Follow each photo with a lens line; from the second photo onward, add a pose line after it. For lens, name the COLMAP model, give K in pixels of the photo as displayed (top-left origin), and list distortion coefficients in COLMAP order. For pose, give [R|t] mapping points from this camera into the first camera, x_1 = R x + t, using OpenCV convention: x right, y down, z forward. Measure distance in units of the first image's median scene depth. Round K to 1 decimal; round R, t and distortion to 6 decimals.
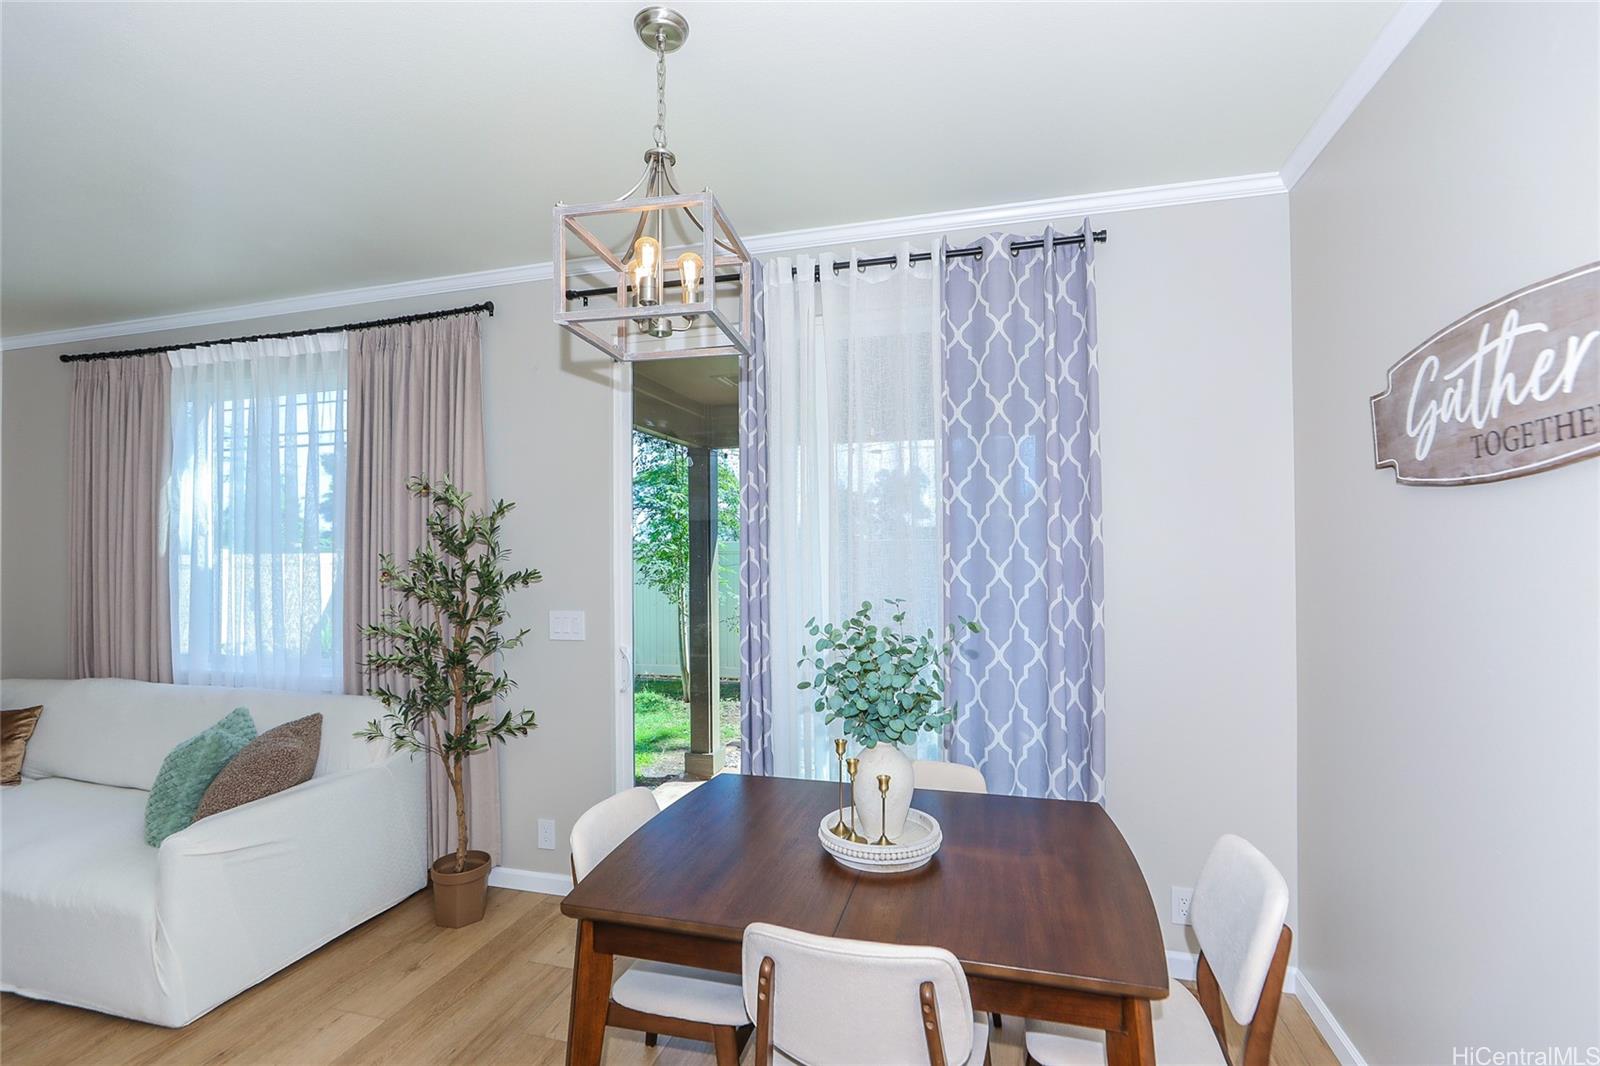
lens RADIAL K [[734.9, 0, 808.1], [0, 734.9, 537.4], [0, 0, 1]] dist [-0.021210, 0.009931]
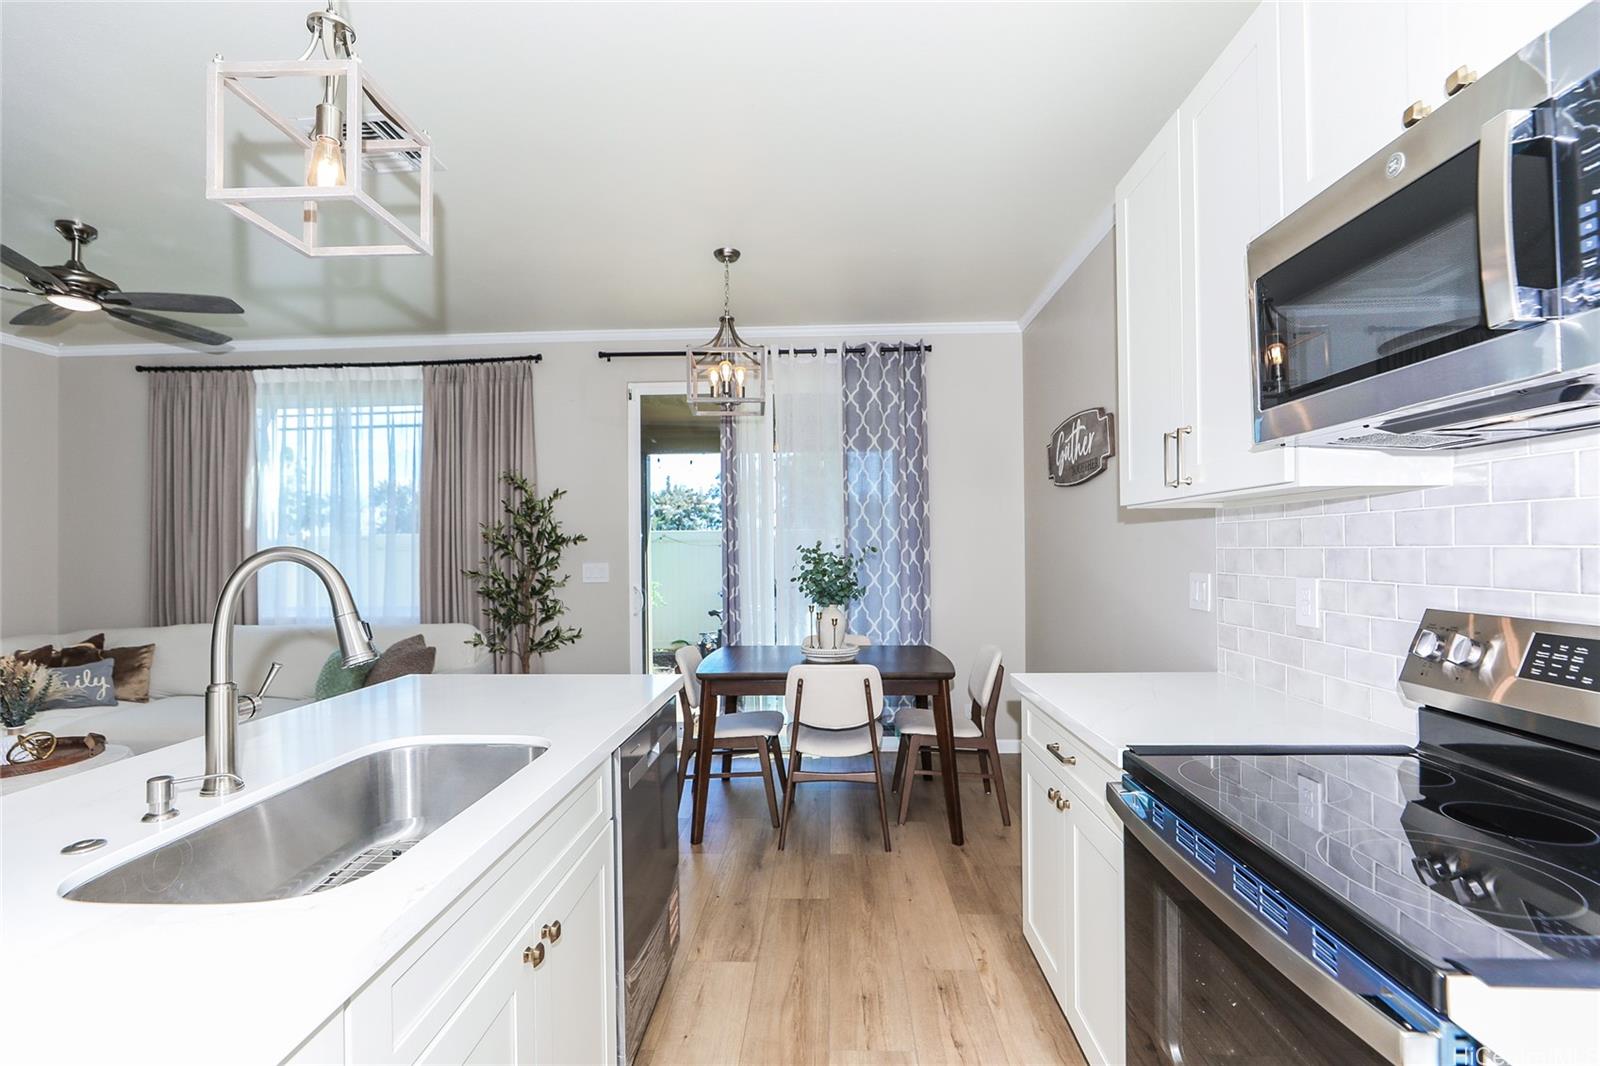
lens RADIAL K [[734.9, 0, 813.7], [0, 734.9, 544.5], [0, 0, 1]] dist [-0.021210, 0.009931]
pose [[0.972722, -0.000598, 0.231973, -0.290490], [-0.000933, 0.999978, 0.006493, 0.062004], [-0.231972, -0.006533, 0.972701, -0.685337]]
